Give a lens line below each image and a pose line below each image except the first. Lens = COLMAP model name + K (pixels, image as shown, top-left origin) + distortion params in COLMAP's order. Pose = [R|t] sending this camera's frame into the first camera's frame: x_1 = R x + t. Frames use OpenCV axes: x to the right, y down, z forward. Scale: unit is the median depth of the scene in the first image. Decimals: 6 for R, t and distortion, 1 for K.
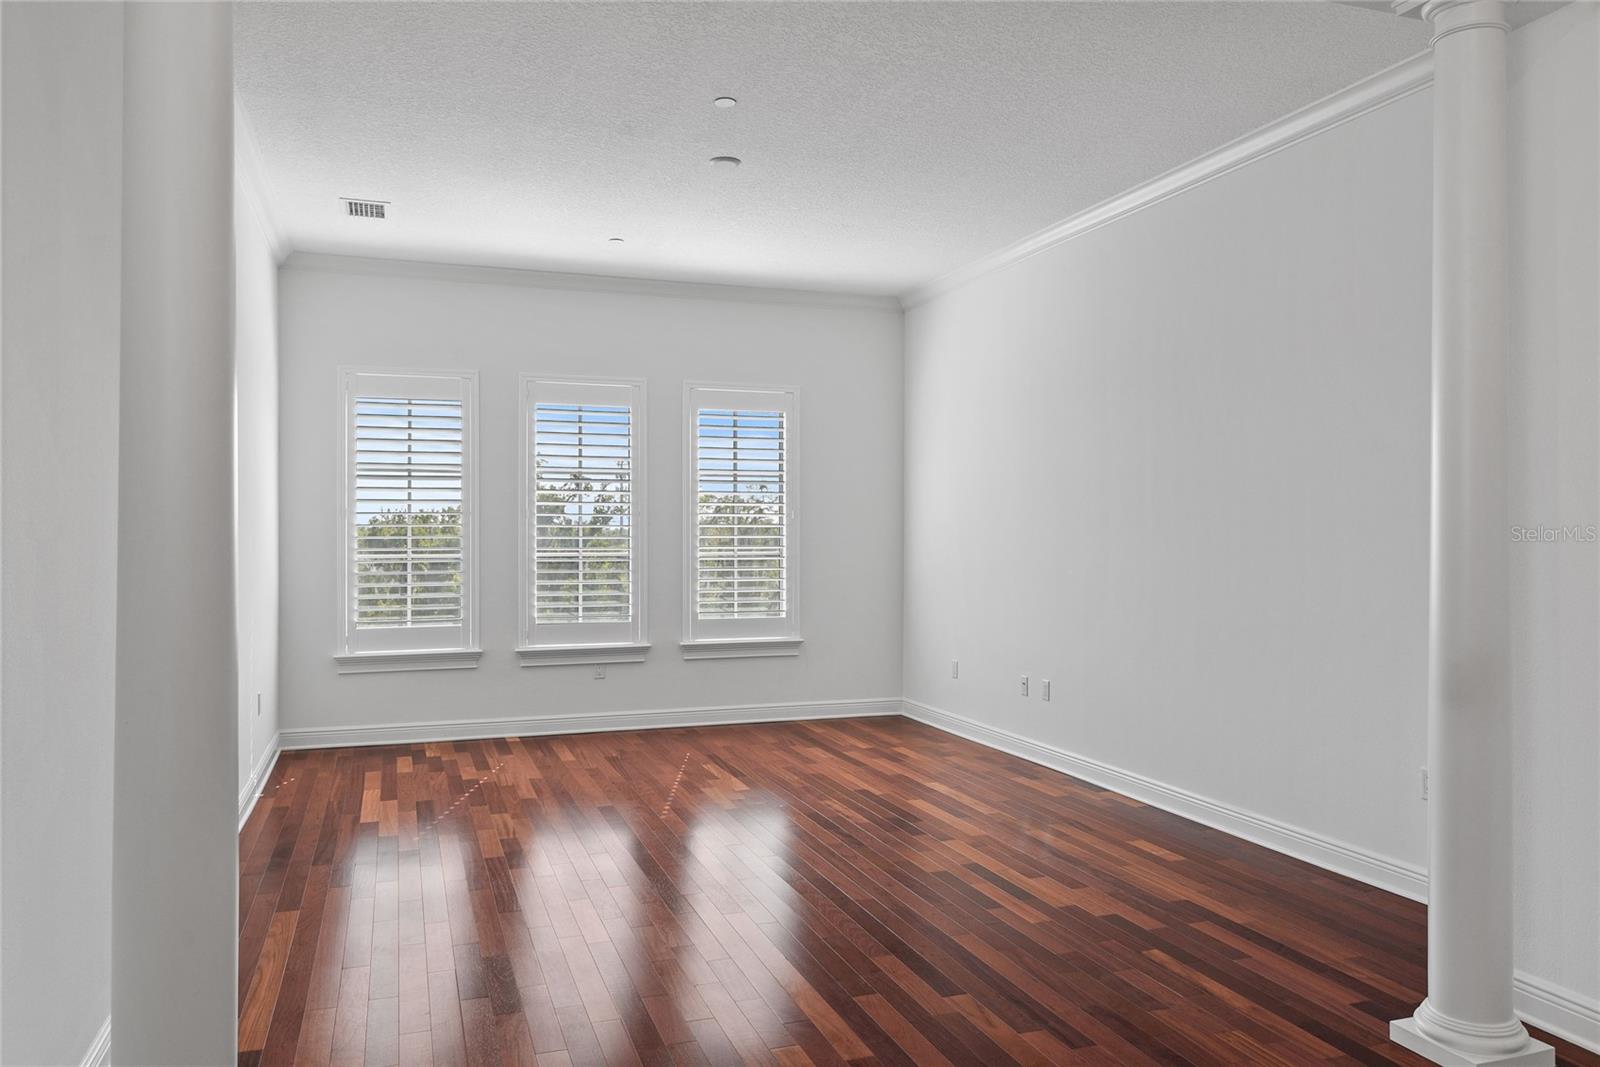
lens RADIAL K [[1133.8, 0, 770.4], [0, 1133.8, 522.8], [0, 0, 1]] dist [0.028039, -0.007400]
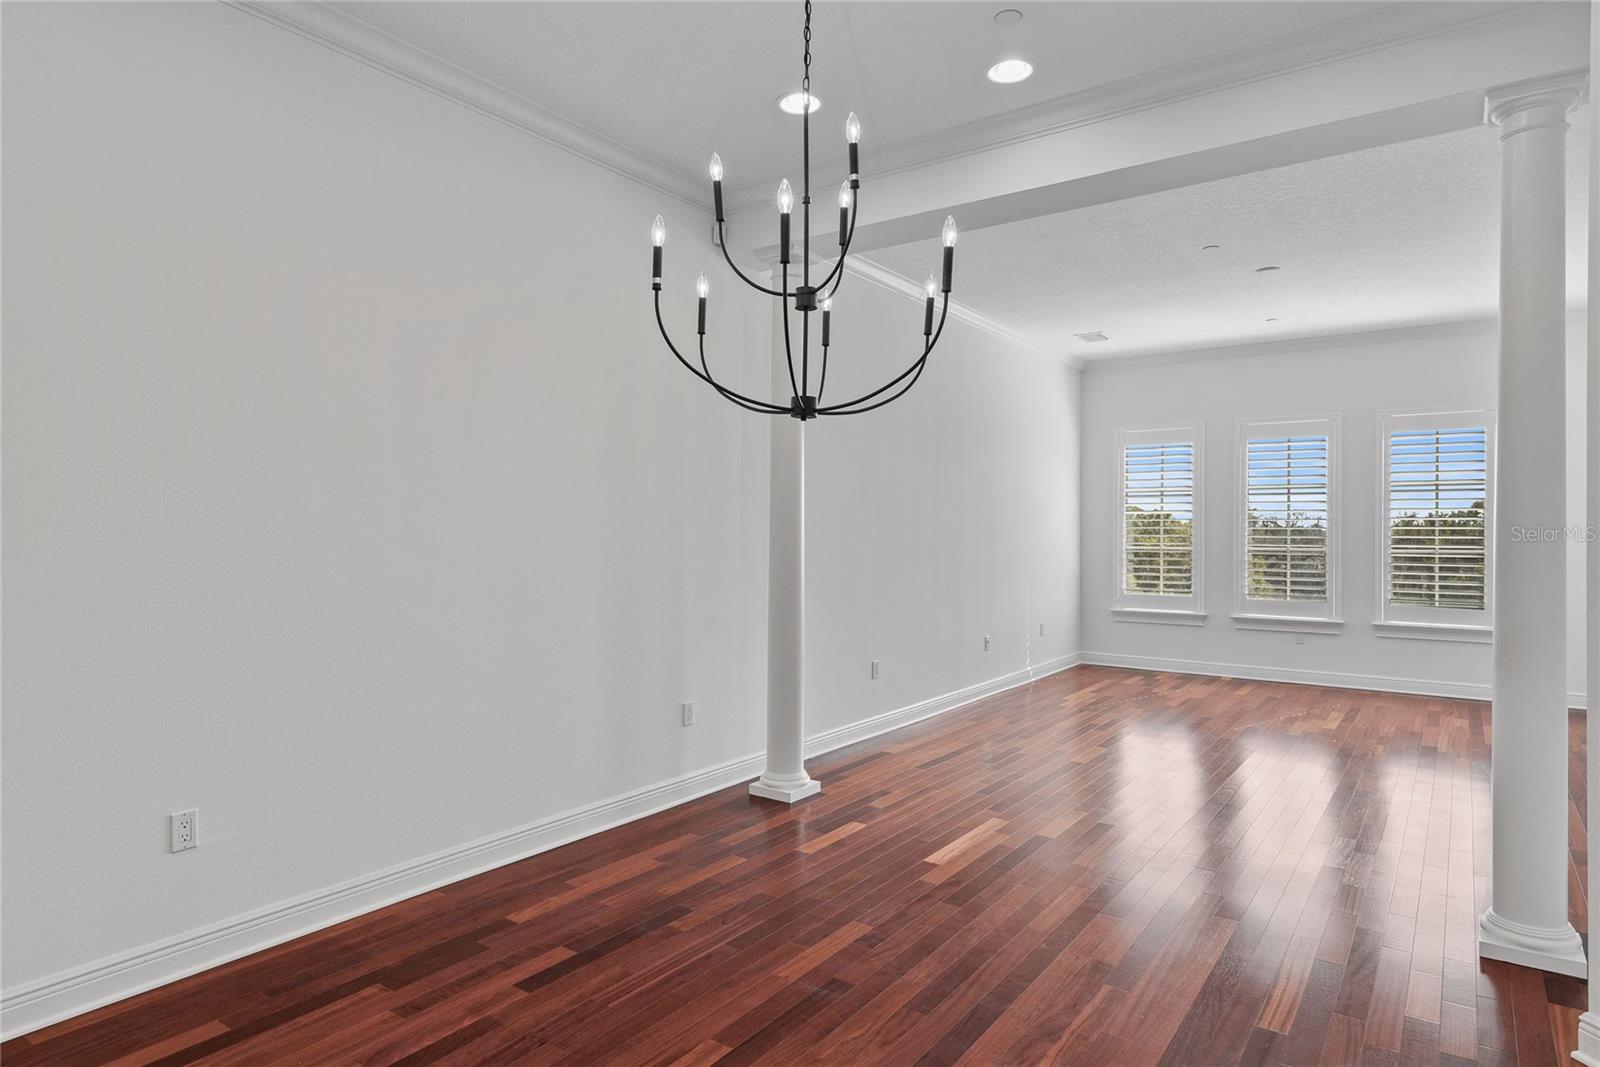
lens RADIAL K [[904.6, 0, 820.6], [0, 904.6, 527.7], [0, 0, 1]] dist [0.040637, -0.009358]
pose [[0.593983, 0.000059, -0.804478, 0.392228], [0.002587, 0.999995, 0.001983, -0.001359], [0.804474, -0.003259, 0.593979, -0.086959]]
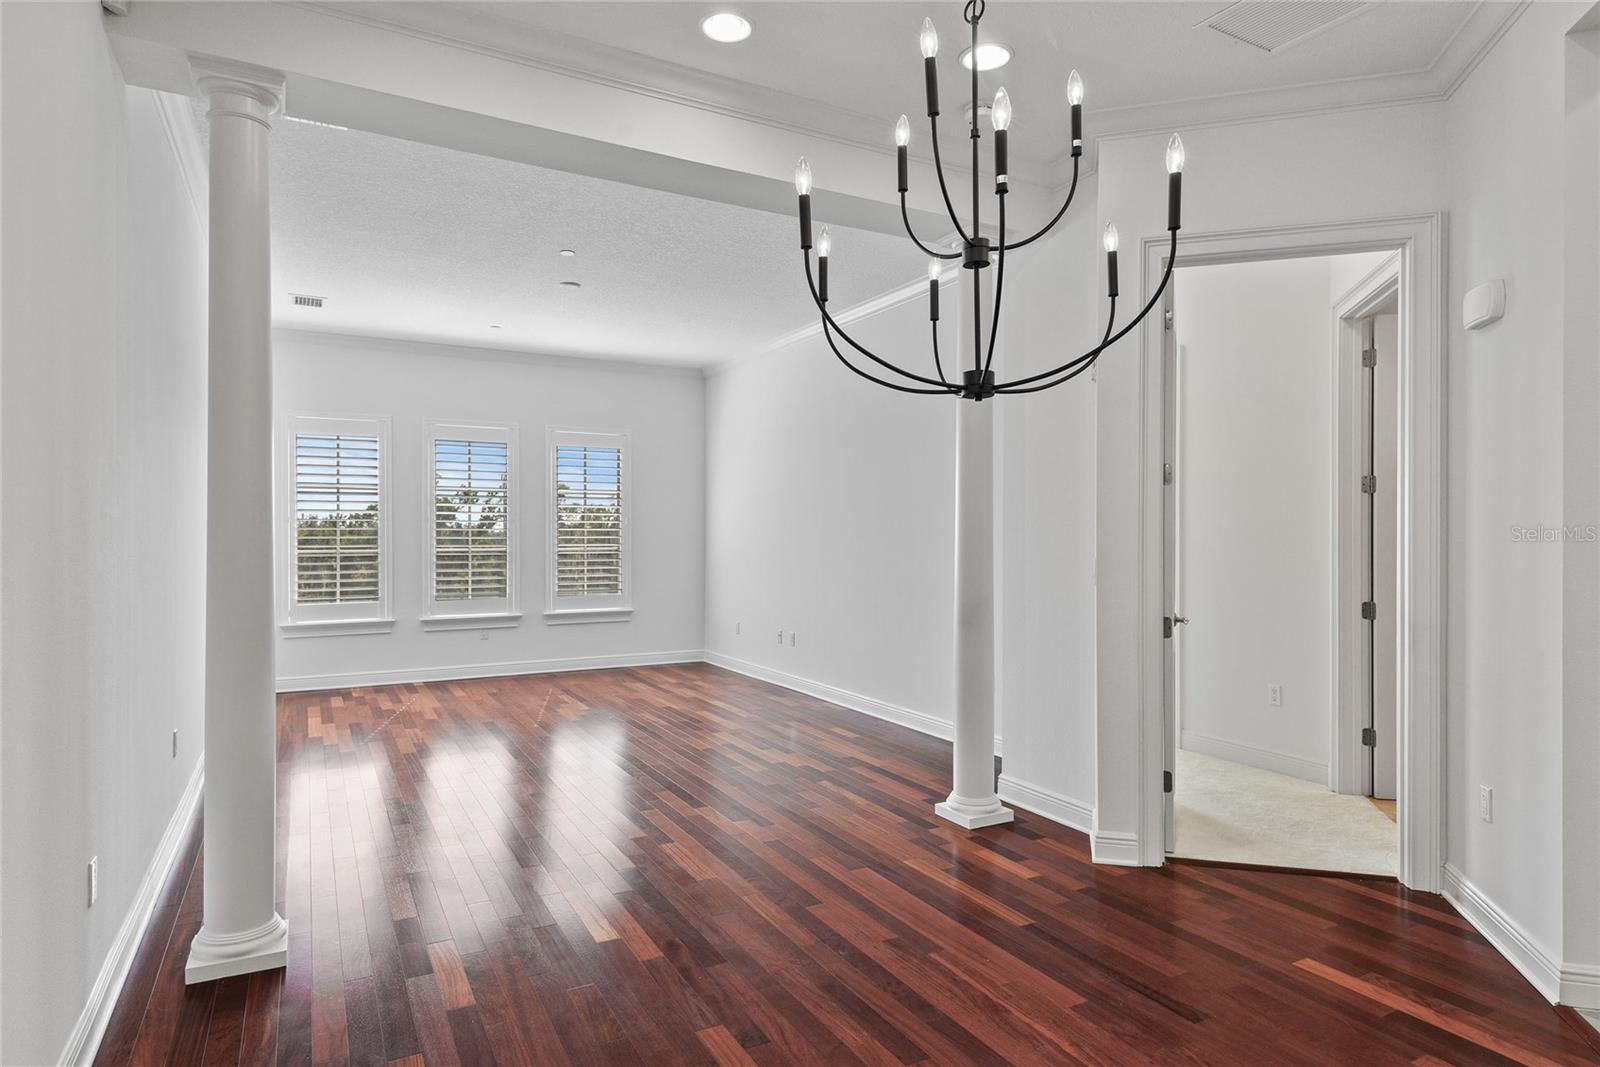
lens RADIAL K [[904.6, 0, 766.8], [0, 904.6, 533.4], [0, 0, 1]] dist [0.040637, -0.009358]
pose [[0.988680, 0.000334, 0.150038, 0.025636], [-0.001502, 0.999969, 0.007674, -0.001438], [-0.150031, -0.007812, 0.988650, -0.156728]]
